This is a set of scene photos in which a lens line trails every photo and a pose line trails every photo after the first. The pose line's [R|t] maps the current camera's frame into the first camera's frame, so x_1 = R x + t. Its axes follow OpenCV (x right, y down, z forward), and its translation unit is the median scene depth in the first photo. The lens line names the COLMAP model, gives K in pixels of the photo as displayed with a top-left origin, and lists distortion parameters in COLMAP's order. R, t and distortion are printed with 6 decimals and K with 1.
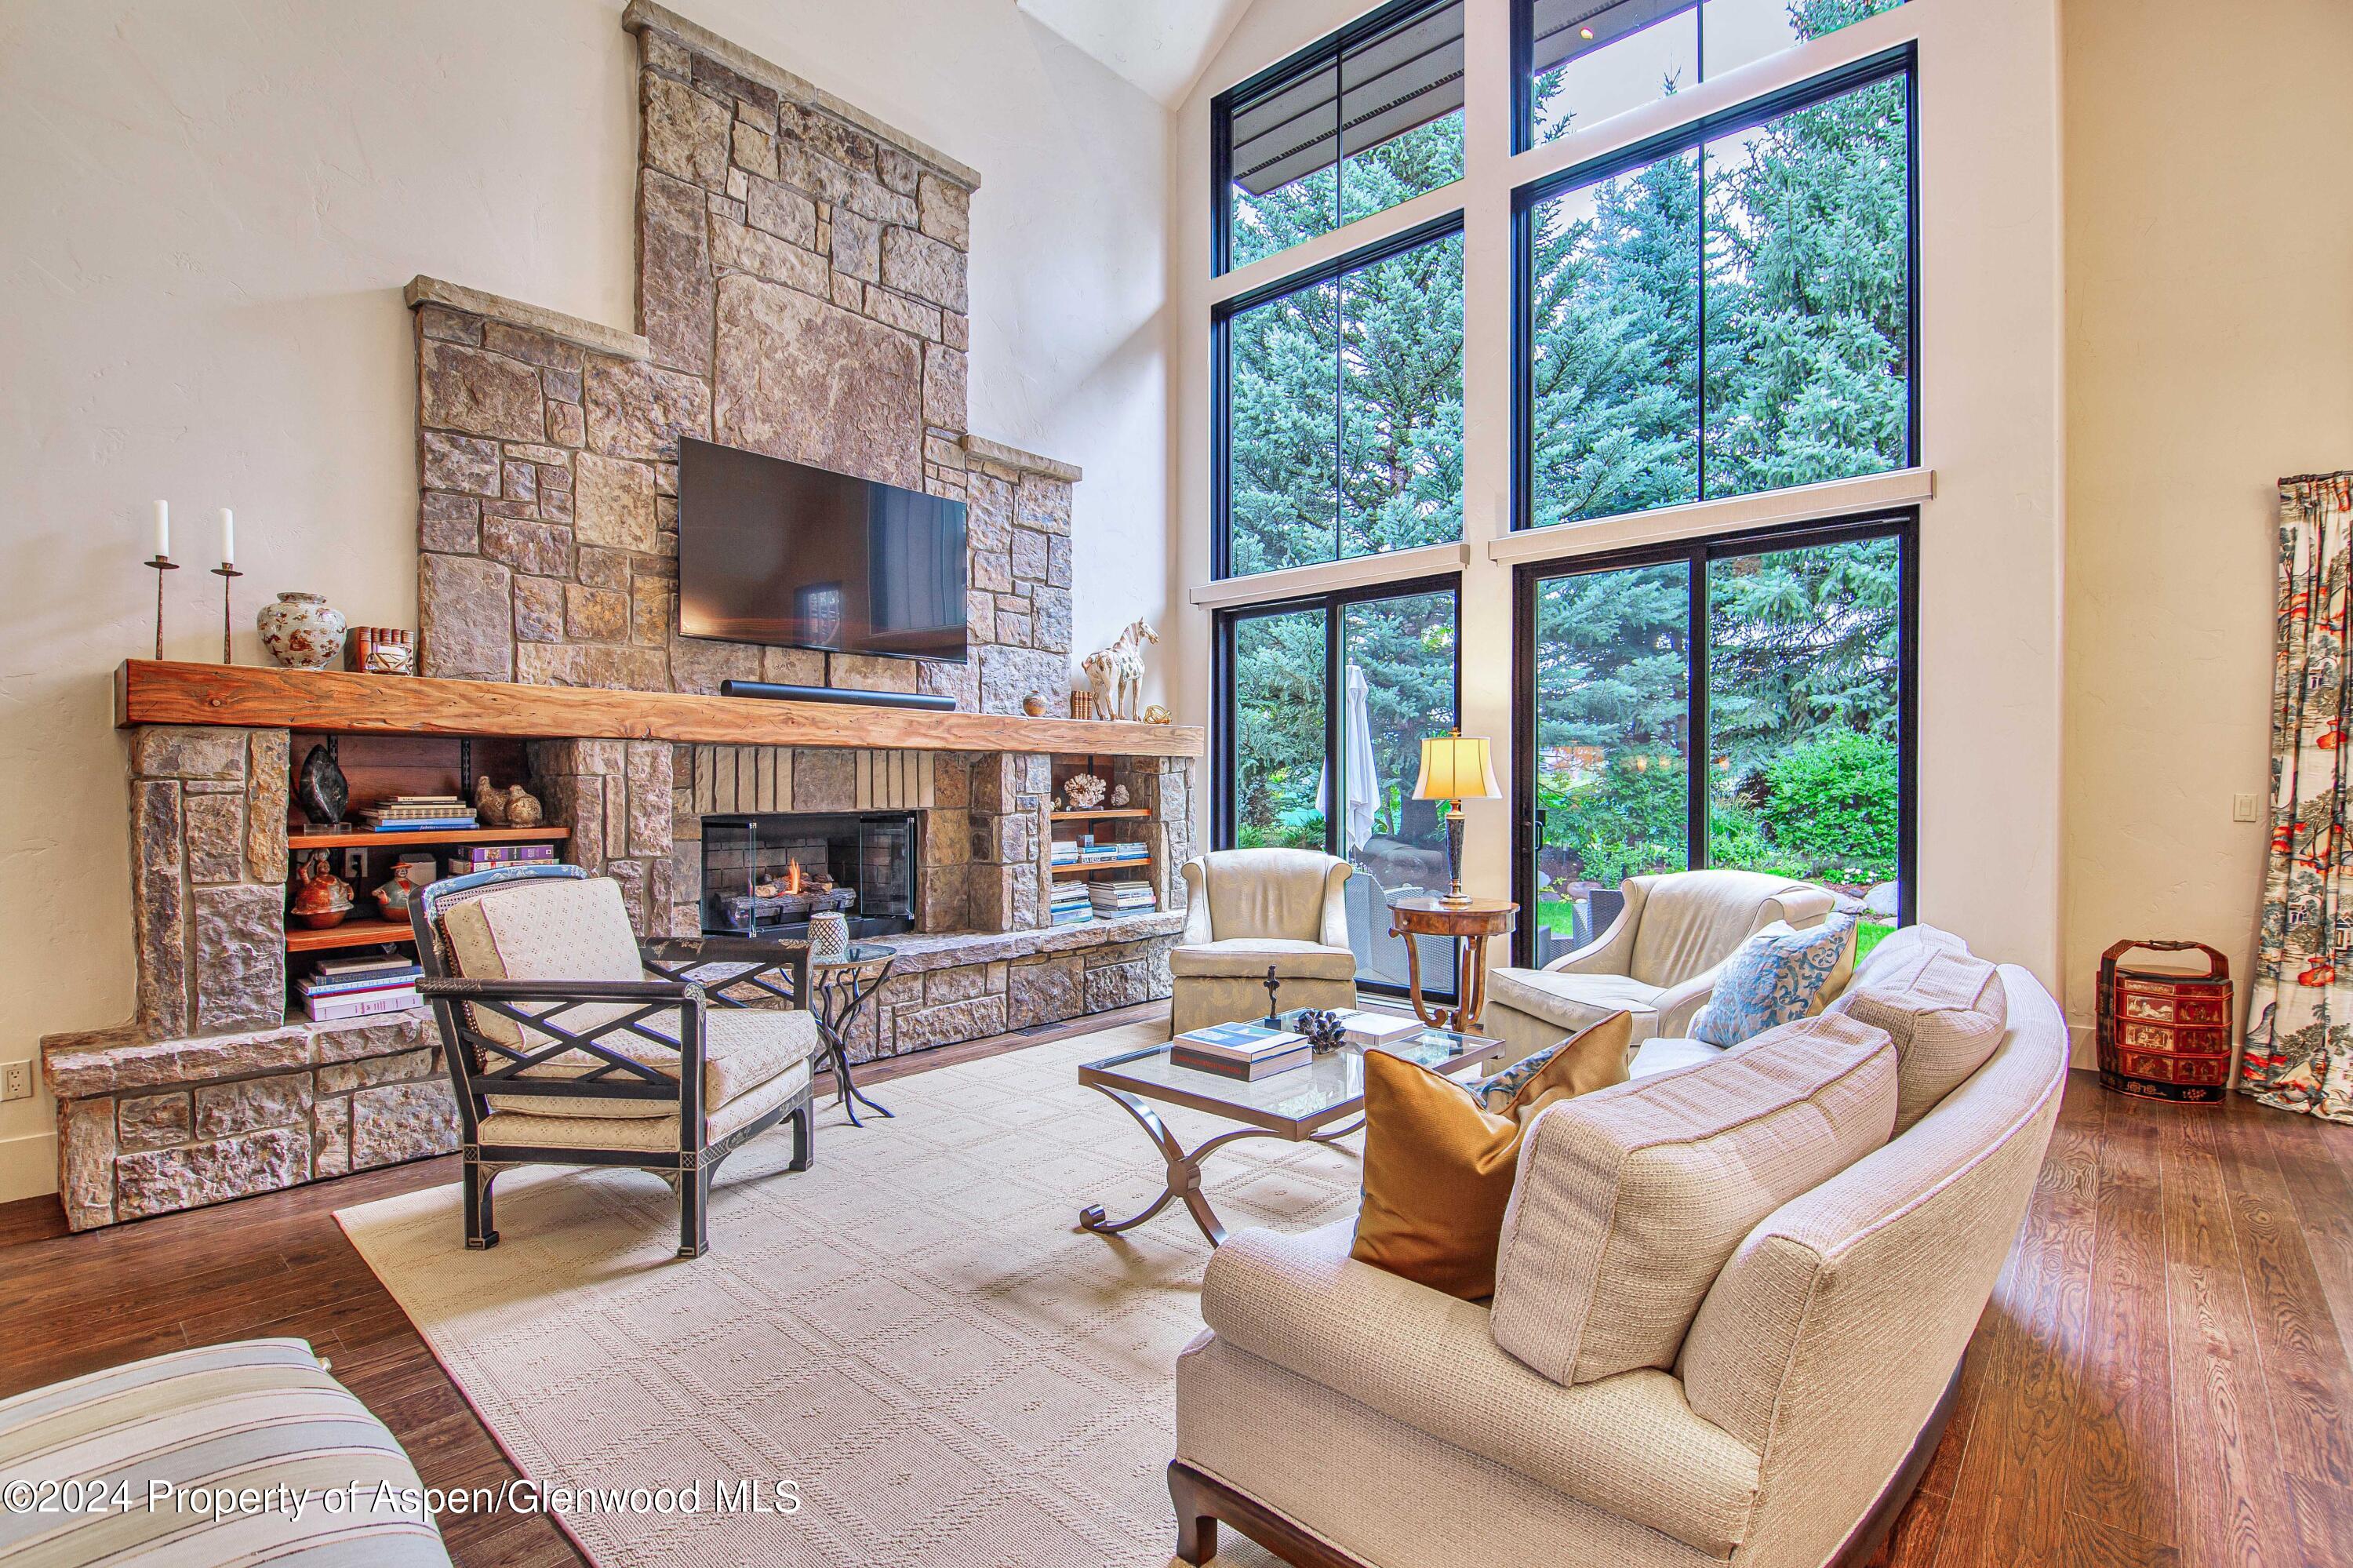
lens RADIAL K [[1080.6, 0, 1182.5], [0, 1080.6, 785.8], [0, 0, 1]] dist [-0.002315, -0.000519]
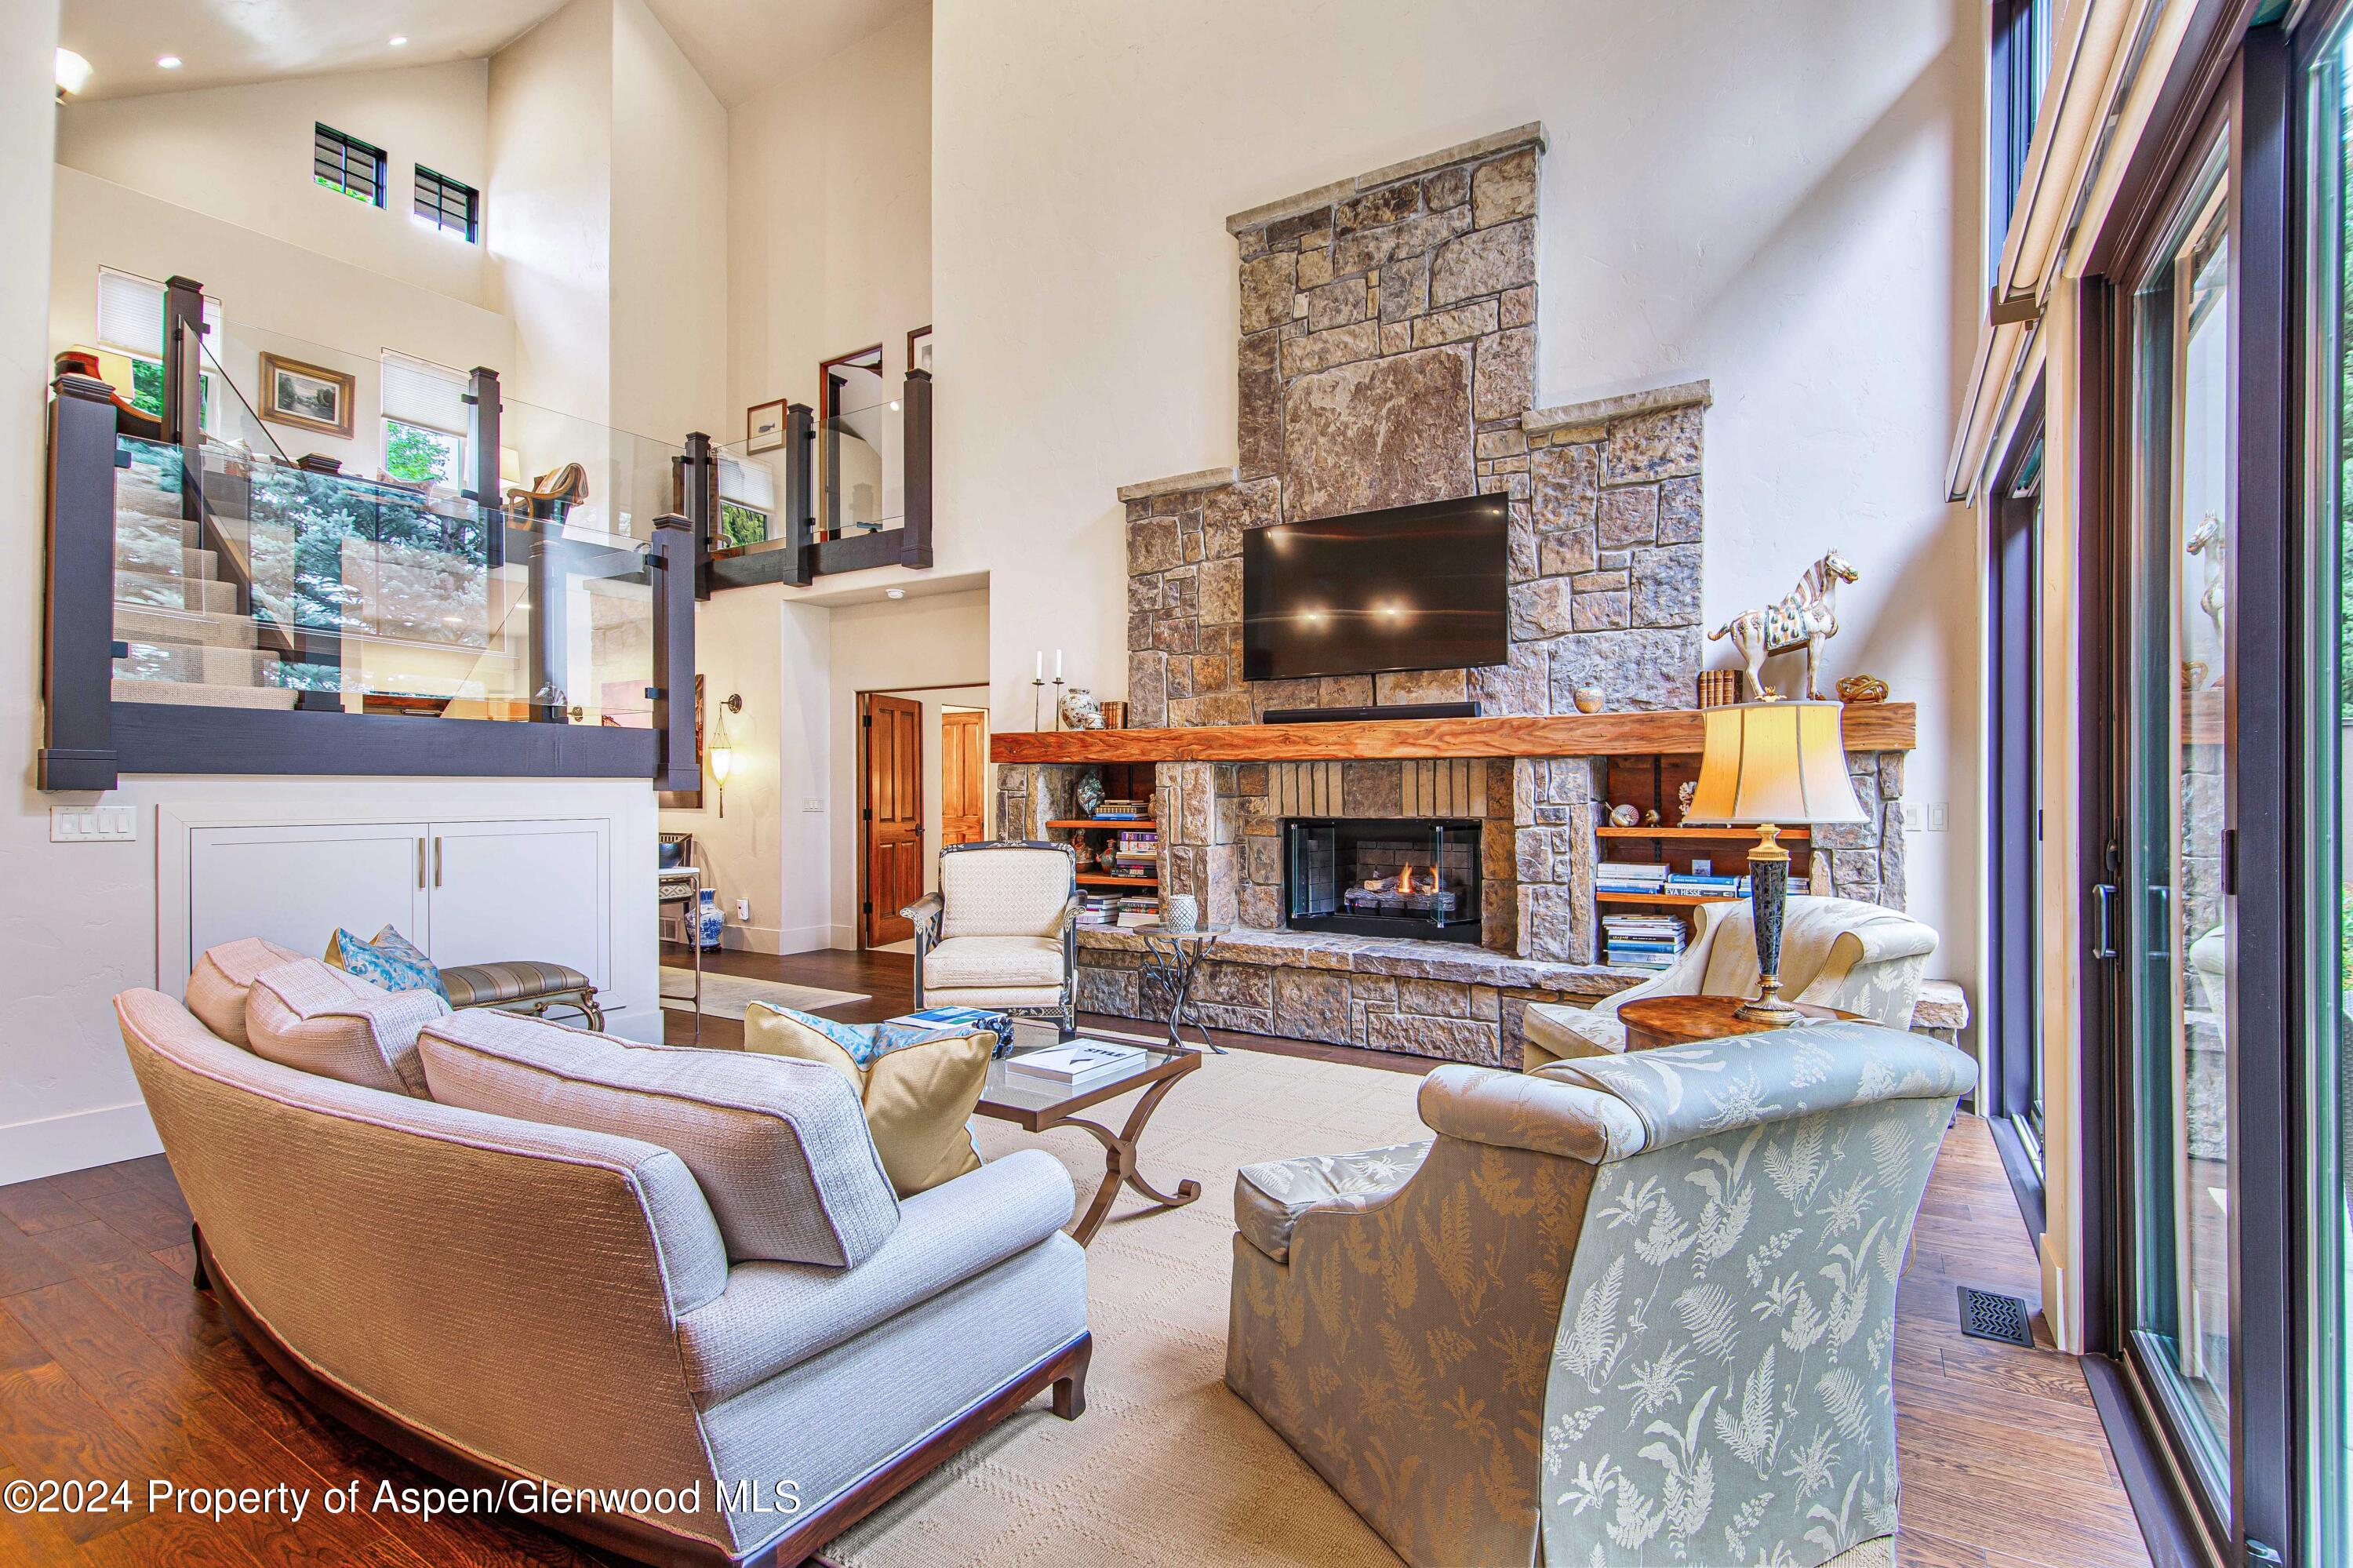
lens RADIAL K [[1080.6, 0, 1183.8], [0, 1080.6, 790.4], [0, 0, 1]] dist [-0.002315, -0.000519]
pose [[0.165046, -0.003876, -0.986278, 0.726949], [-0.004044, 0.999981, -0.004607, 0.001464], [0.986278, 0.004749, 0.165027, 0.622863]]
